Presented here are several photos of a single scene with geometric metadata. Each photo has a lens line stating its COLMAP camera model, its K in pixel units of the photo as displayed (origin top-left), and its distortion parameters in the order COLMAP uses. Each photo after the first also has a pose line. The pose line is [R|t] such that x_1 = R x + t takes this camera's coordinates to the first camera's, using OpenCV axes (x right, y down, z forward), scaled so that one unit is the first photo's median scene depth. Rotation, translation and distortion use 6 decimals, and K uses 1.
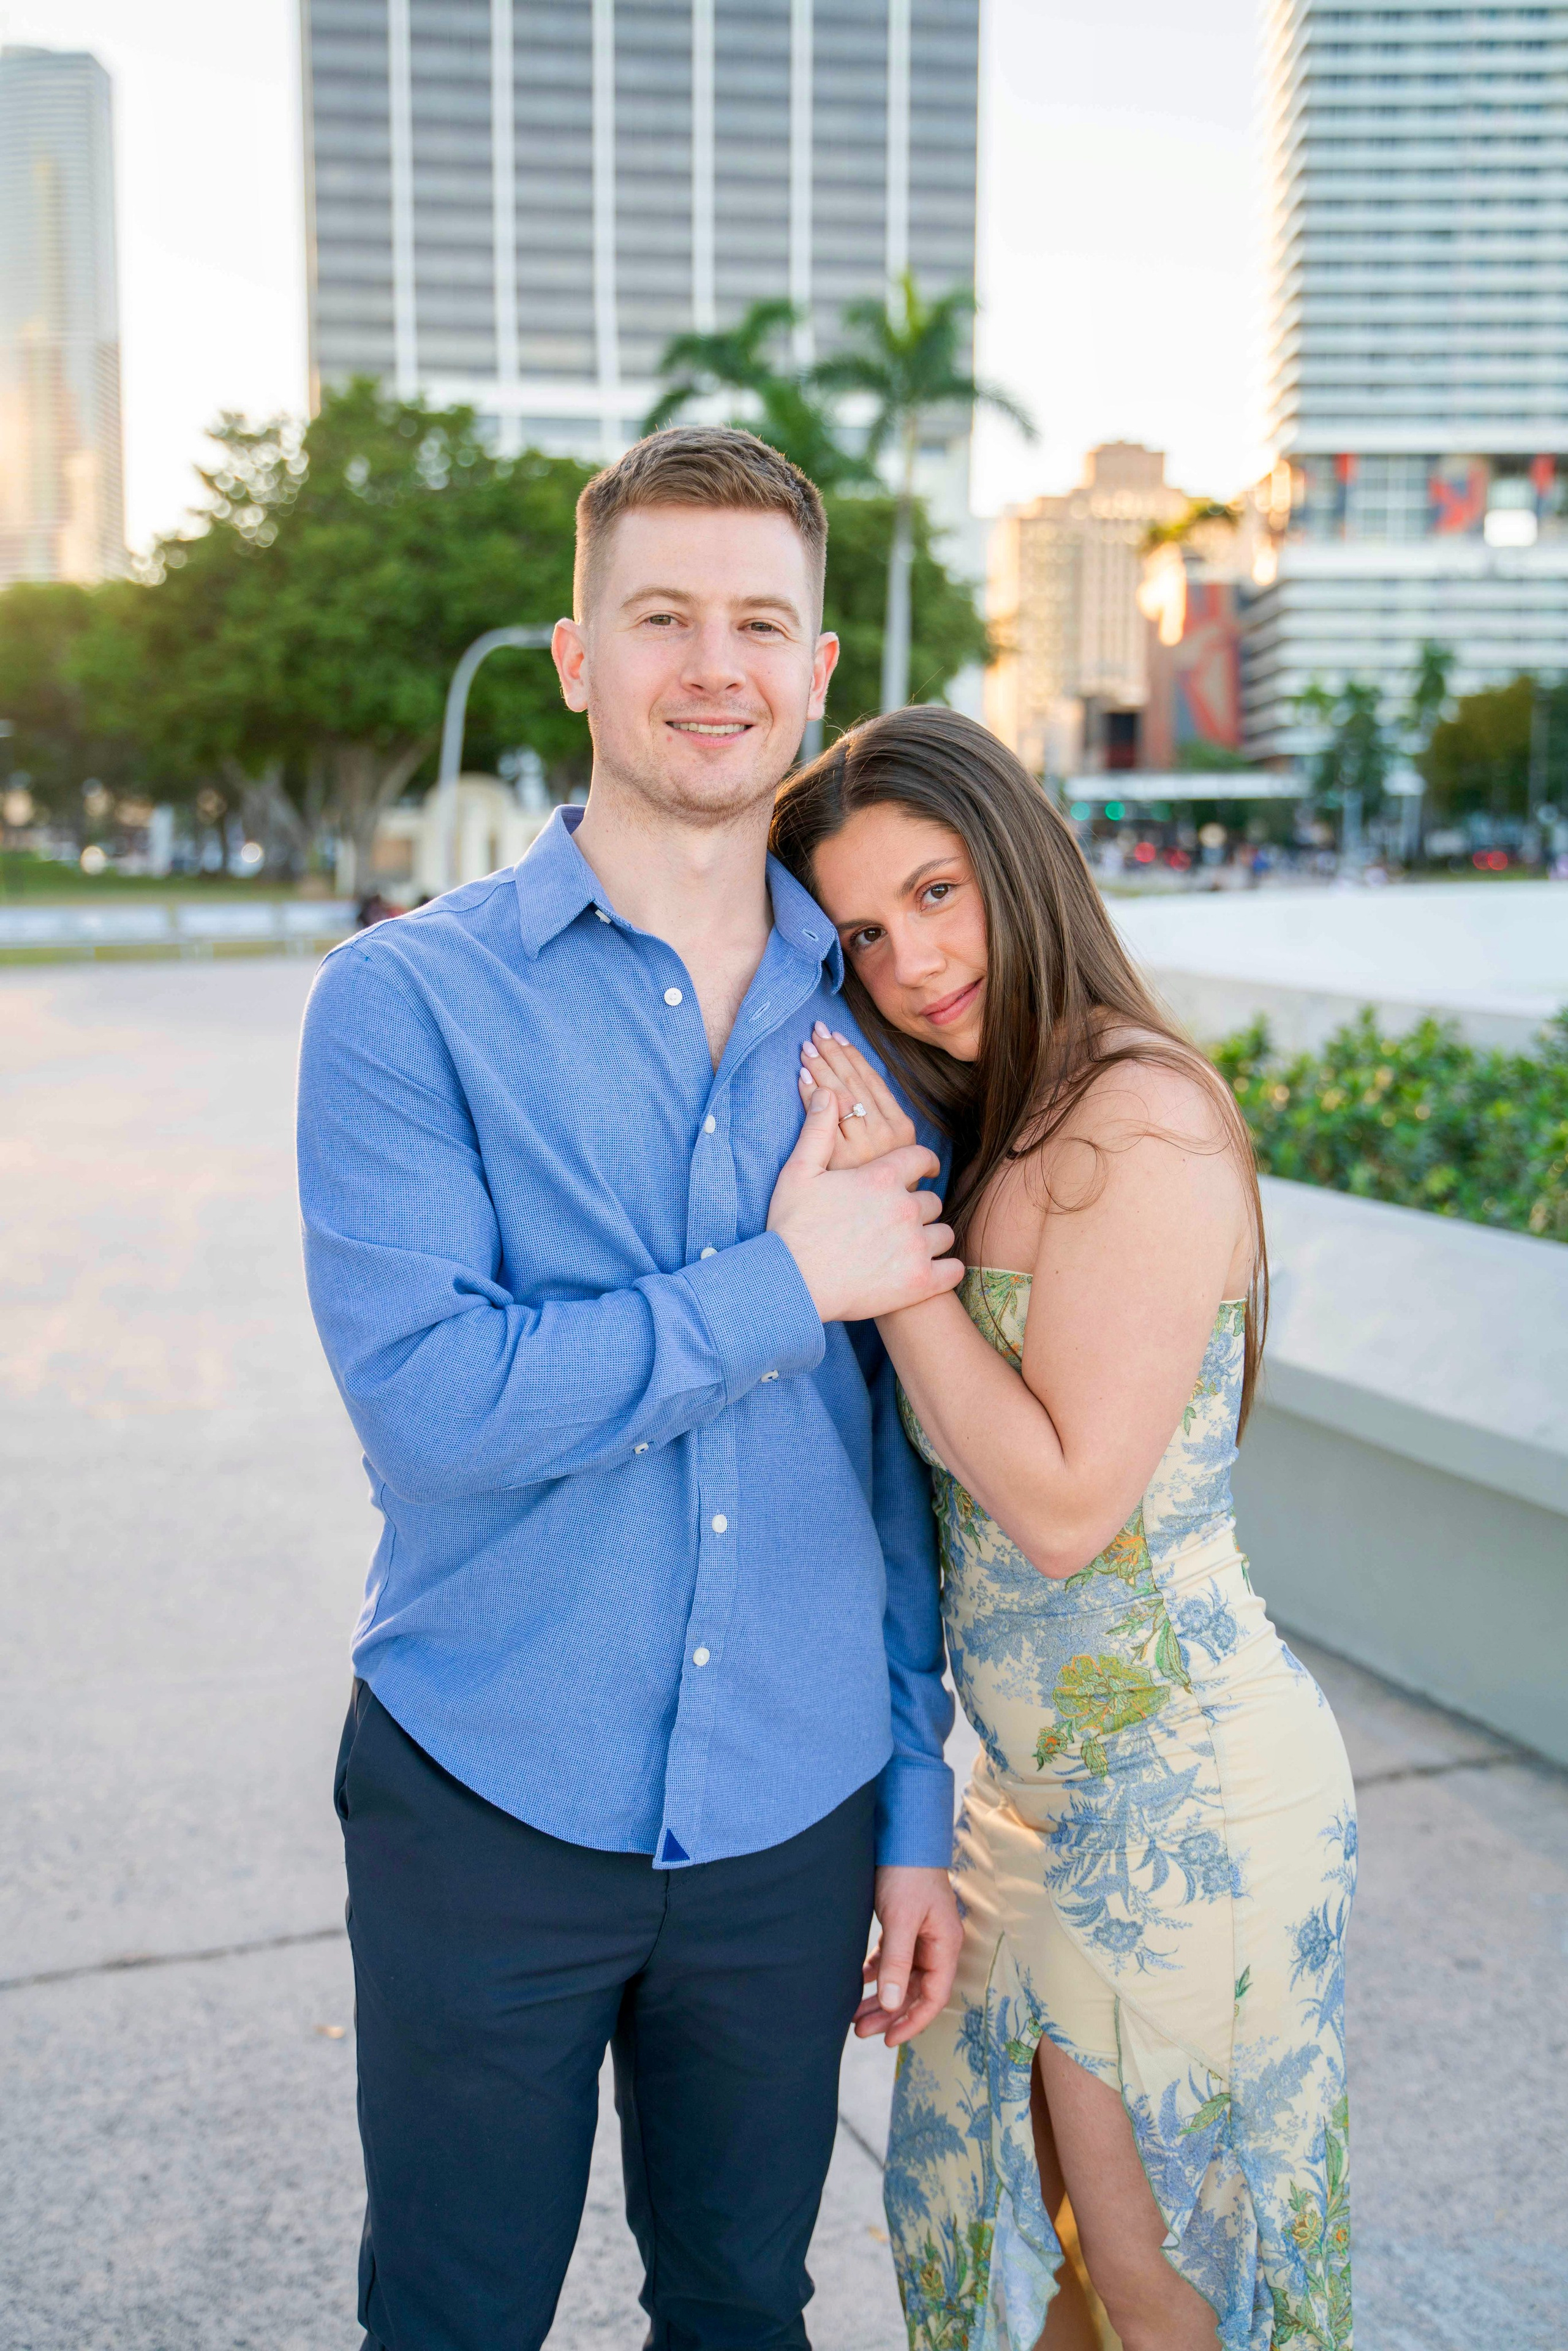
lens RADIAL K [[2515.7, 0, 801.6], [0, 2515.7, 1168.1], [0, 0, 1]] dist [-0.002631, 0.000000]
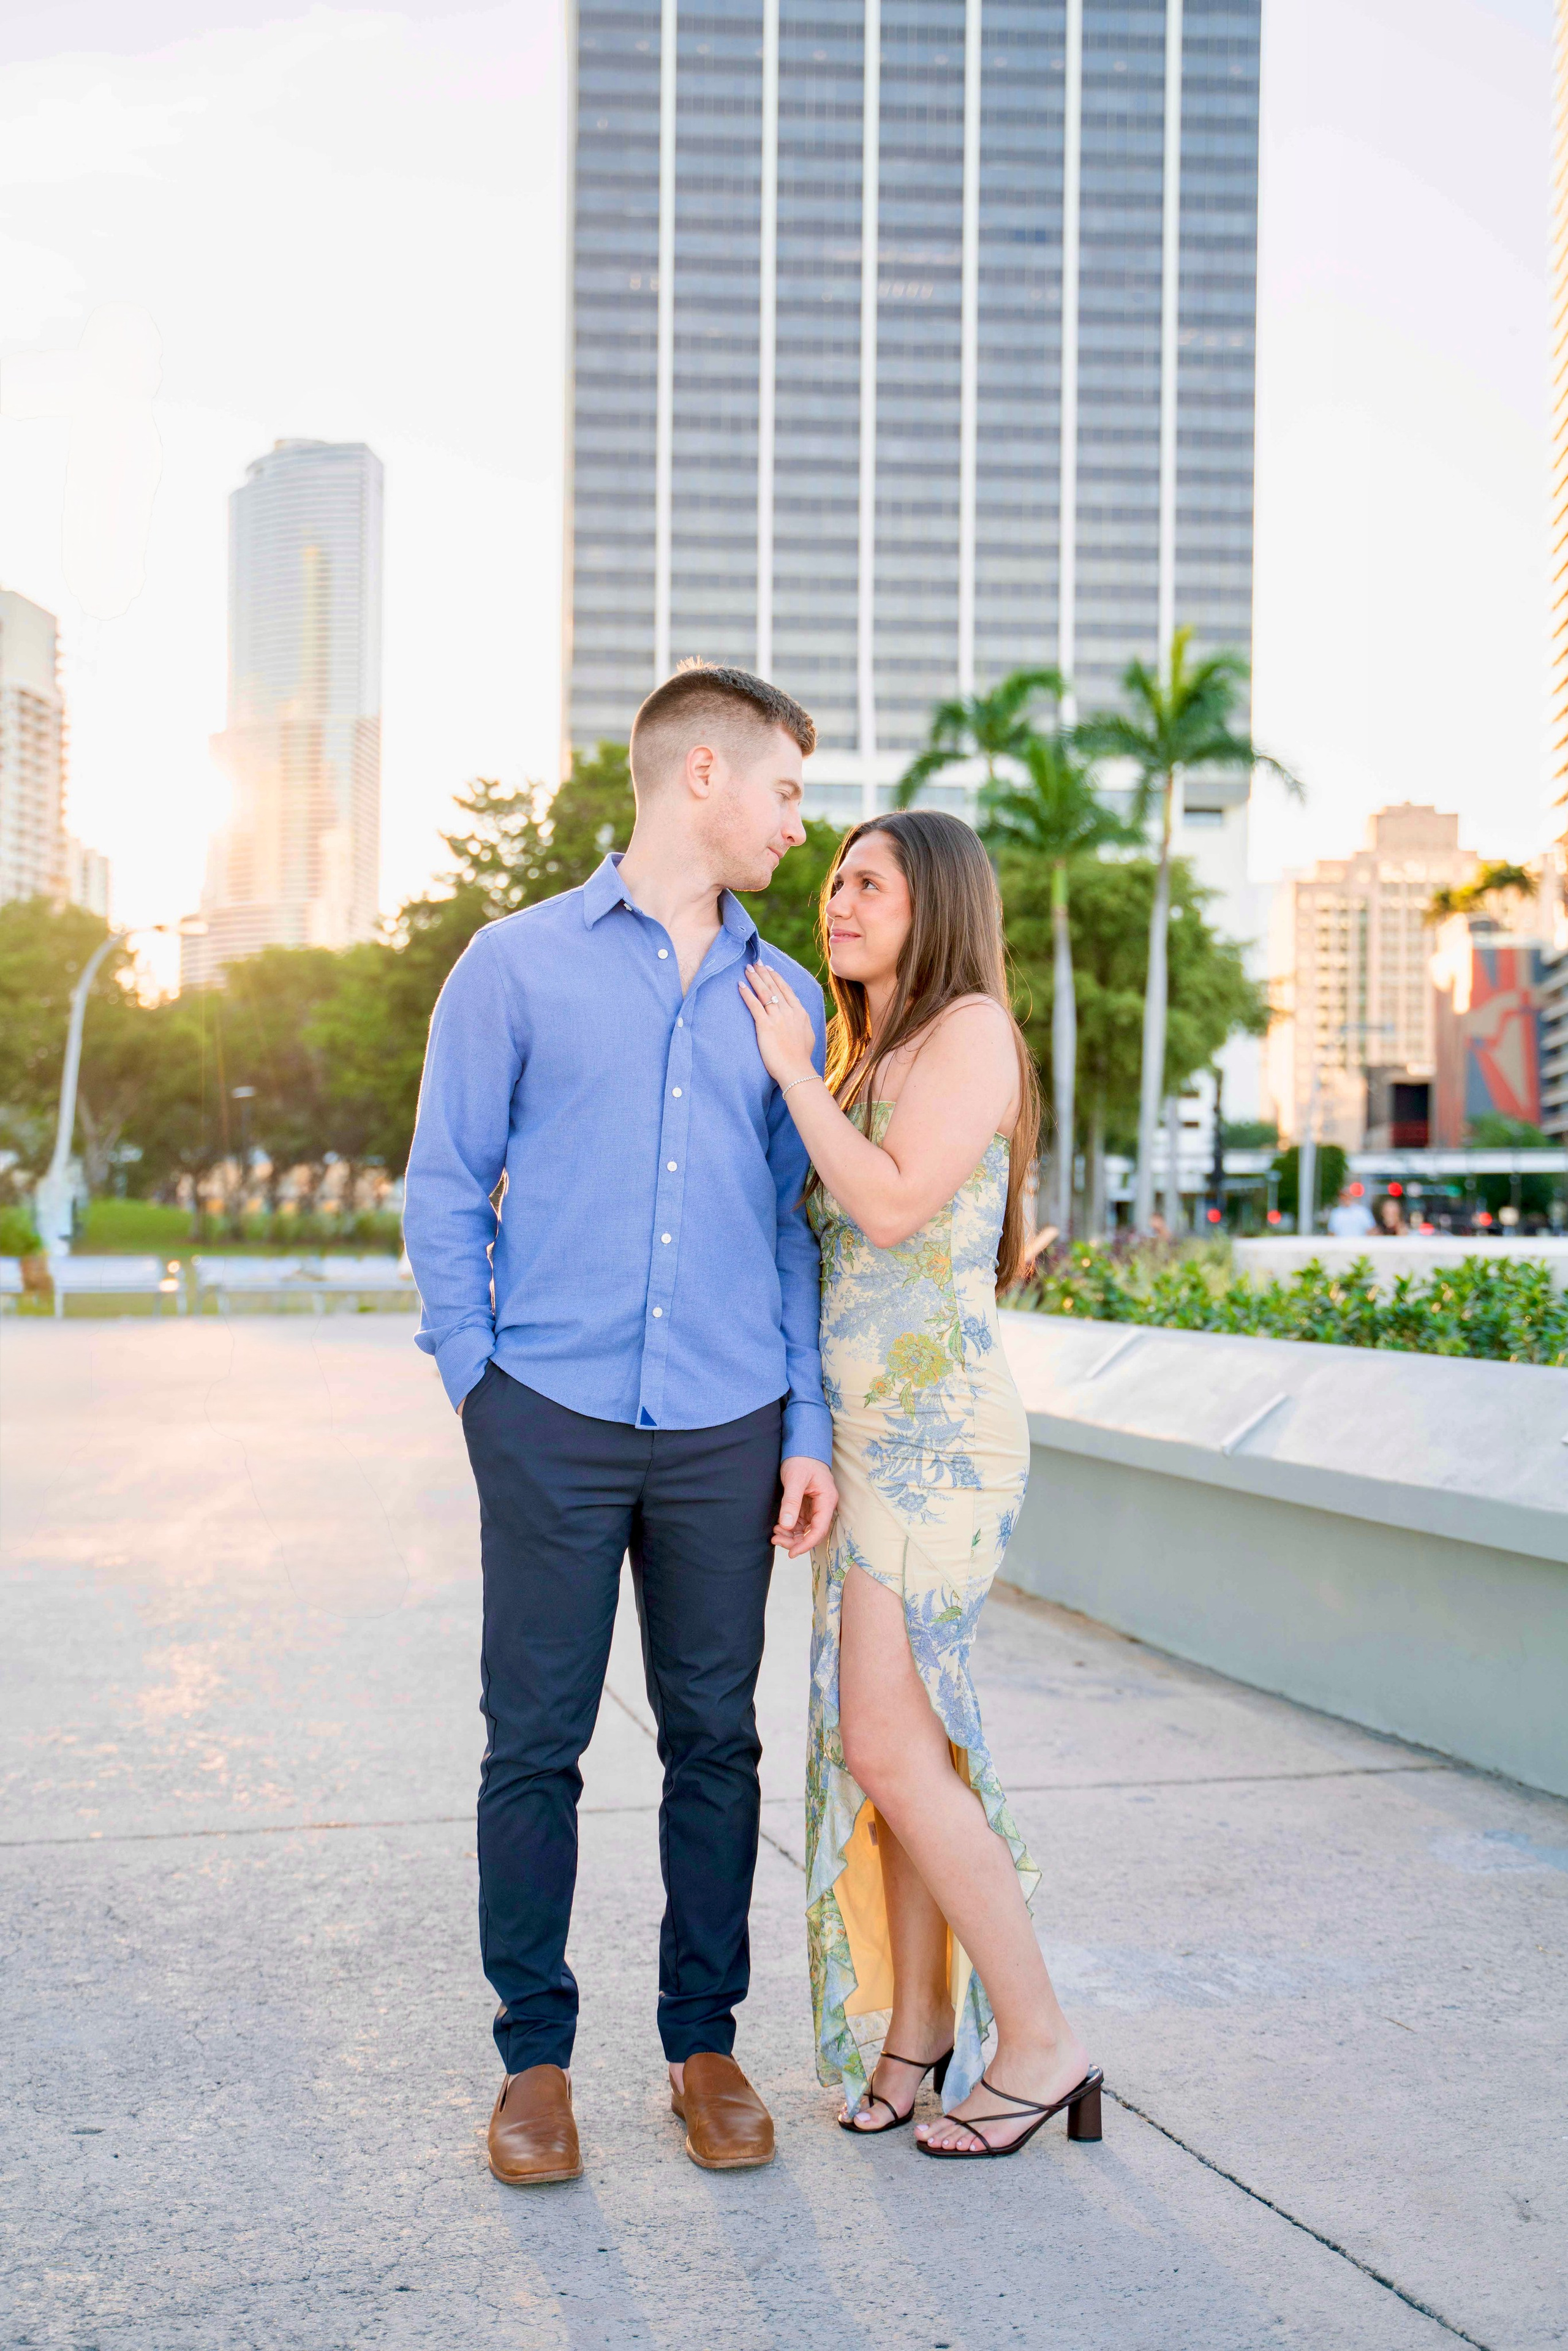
lens RADIAL K [[2961.6, 0, 773.2], [0, 2961.6, 1178.1], [0, 0, 1]] dist [-0.035571, 0.000000]
pose [[0.992676, 0.005187, -0.120699, 0.028159], [-0.025213, 0.985973, -0.164987, 0.043292], [0.118150, 0.166821, 0.978883, -0.103998]]
